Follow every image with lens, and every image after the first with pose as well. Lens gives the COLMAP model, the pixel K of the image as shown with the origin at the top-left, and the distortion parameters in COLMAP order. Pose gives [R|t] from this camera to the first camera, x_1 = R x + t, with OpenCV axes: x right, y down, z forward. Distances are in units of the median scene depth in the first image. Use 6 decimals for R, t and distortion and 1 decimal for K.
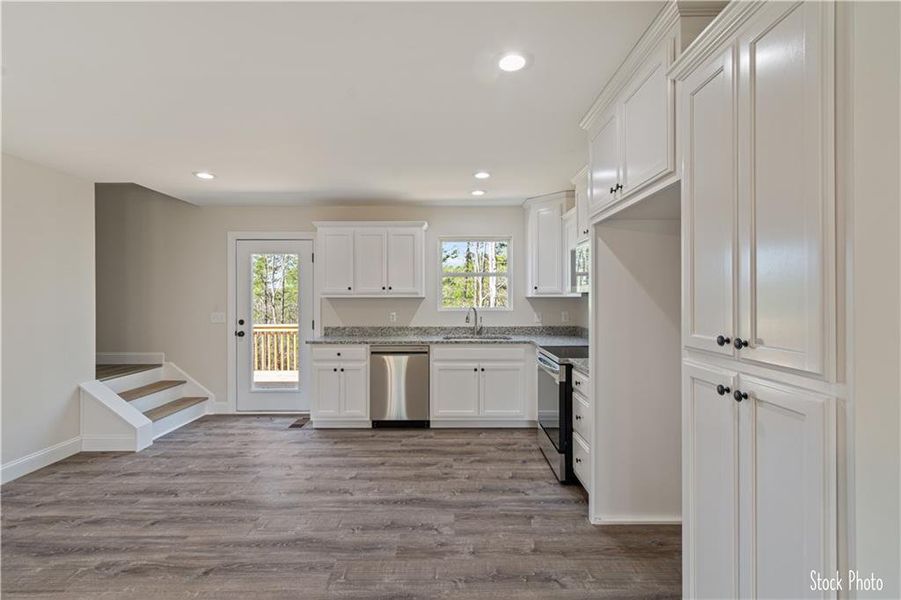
lens RADIAL K [[398.6, 0, 450.7], [0, 398.6, 298.1], [0, 0, 1]] dist [0.003314, -0.001203]
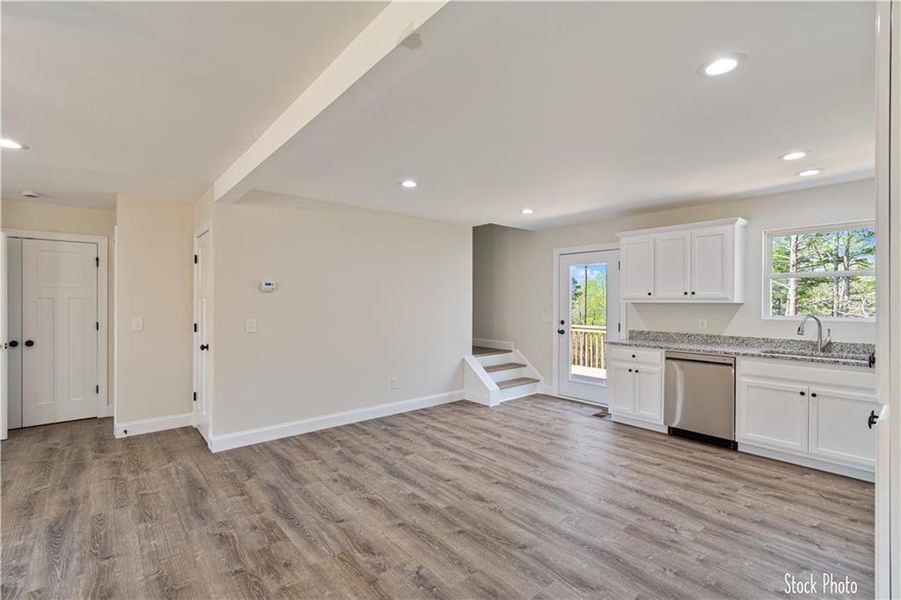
lens RADIAL K [[401.9, 0, 453.9], [0, 401.9, 303.7], [0, 0, 1]] dist [0.005391, -0.002078]
pose [[0.657655, 0.008442, -0.753272, 0.257649], [-0.006101, 0.999964, 0.005881, -0.002994], [0.753294, 0.000728, 0.657683, -0.080754]]
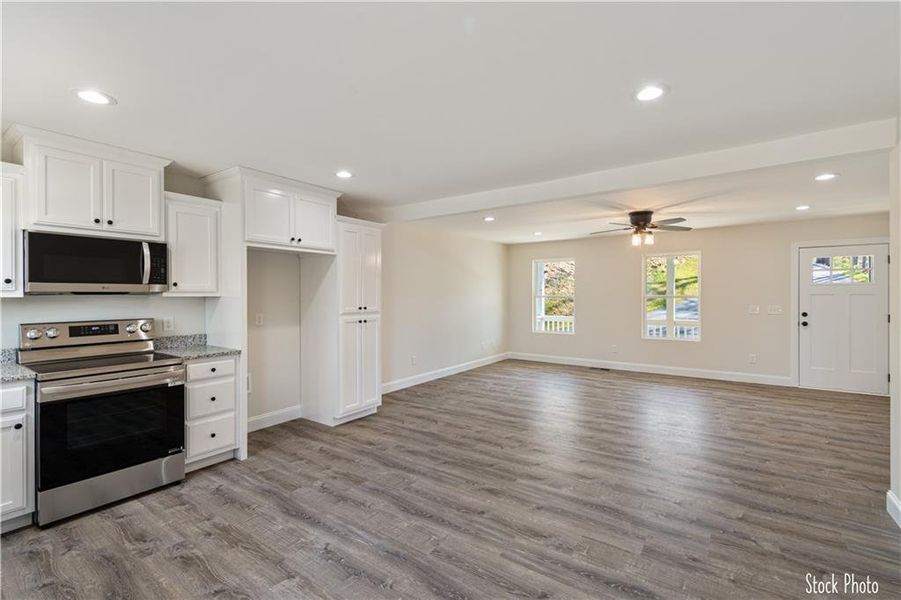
lens RADIAL K [[401.9, 0, 452.2], [0, 401.9, 295.4], [0, 0, 1]] dist [0.005391, -0.002078]
pose [[-0.817934, 0.004076, 0.575298, -0.759204], [0.005947, 0.999981, 0.001371, -0.003750], [-0.575282, 0.004543, -0.817943, 1.253167]]
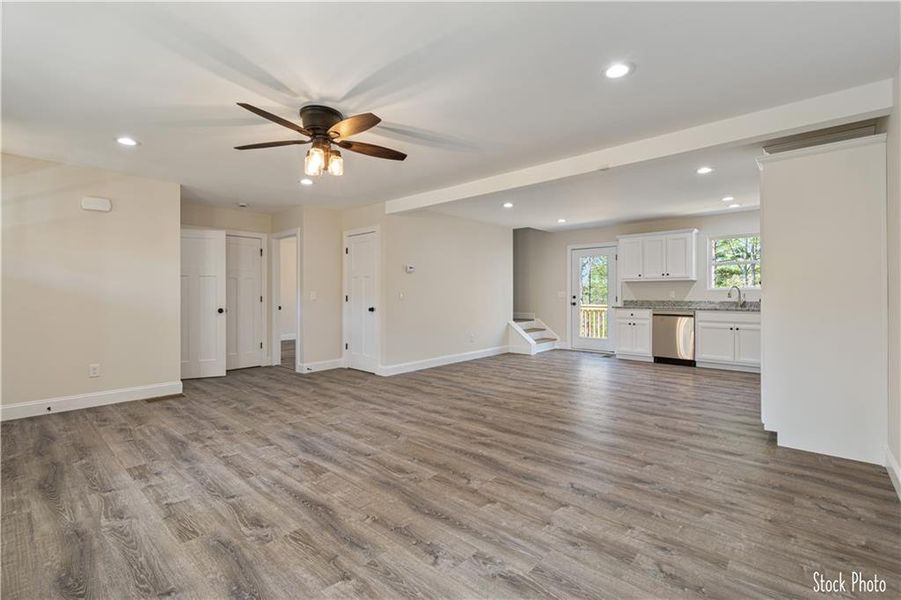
lens RADIAL K [[401.9, 0, 452.0], [0, 401.9, 294.7], [0, 0, 1]] dist [0.005391, -0.002078]
pose [[0.749173, 0.001911, -0.662372, 0.329165], [-0.001203, 0.999998, 0.001525, 0.066810], [0.662373, -0.000345, 0.749174, -0.928585]]
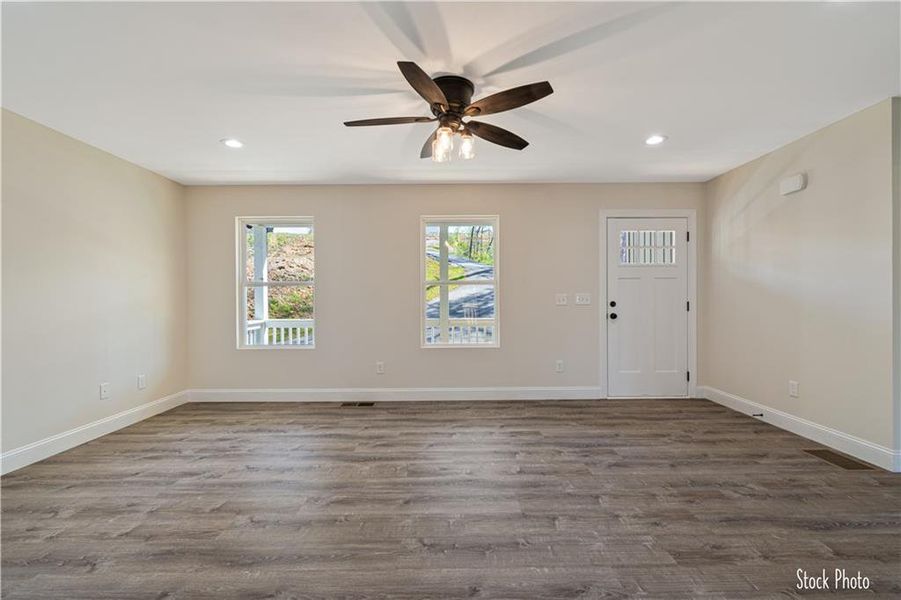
lens RADIAL K [[398.6, 0, 452.8], [0, 398.6, 302.1], [0, 0, 1]] dist [0.003314, -0.001203]
pose [[-0.999933, 0.010570, -0.004730, -0.455790], [0.010530, 0.999909, 0.008468, 0.067603], [0.004819, 0.008418, -0.999953, 0.273998]]
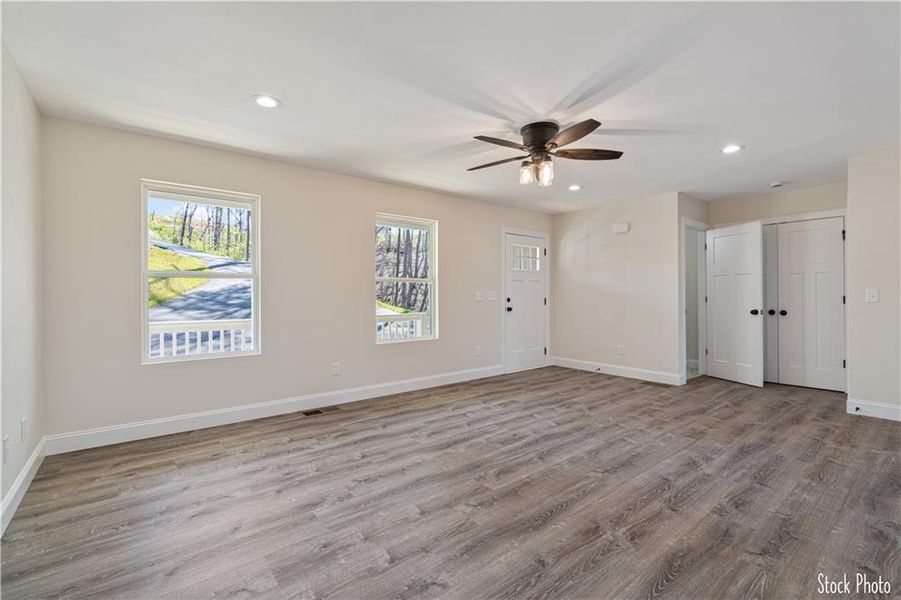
lens RADIAL K [[401.9, 0, 452.4], [0, 401.9, 295.4], [0, 0, 1]] dist [0.005391, -0.002078]
pose [[-0.777059, 0.006221, -0.629397, 0.299542], [0.005121, 0.999981, 0.003562, 0.065183], [0.629407, -0.000455, -0.777076, 0.140583]]
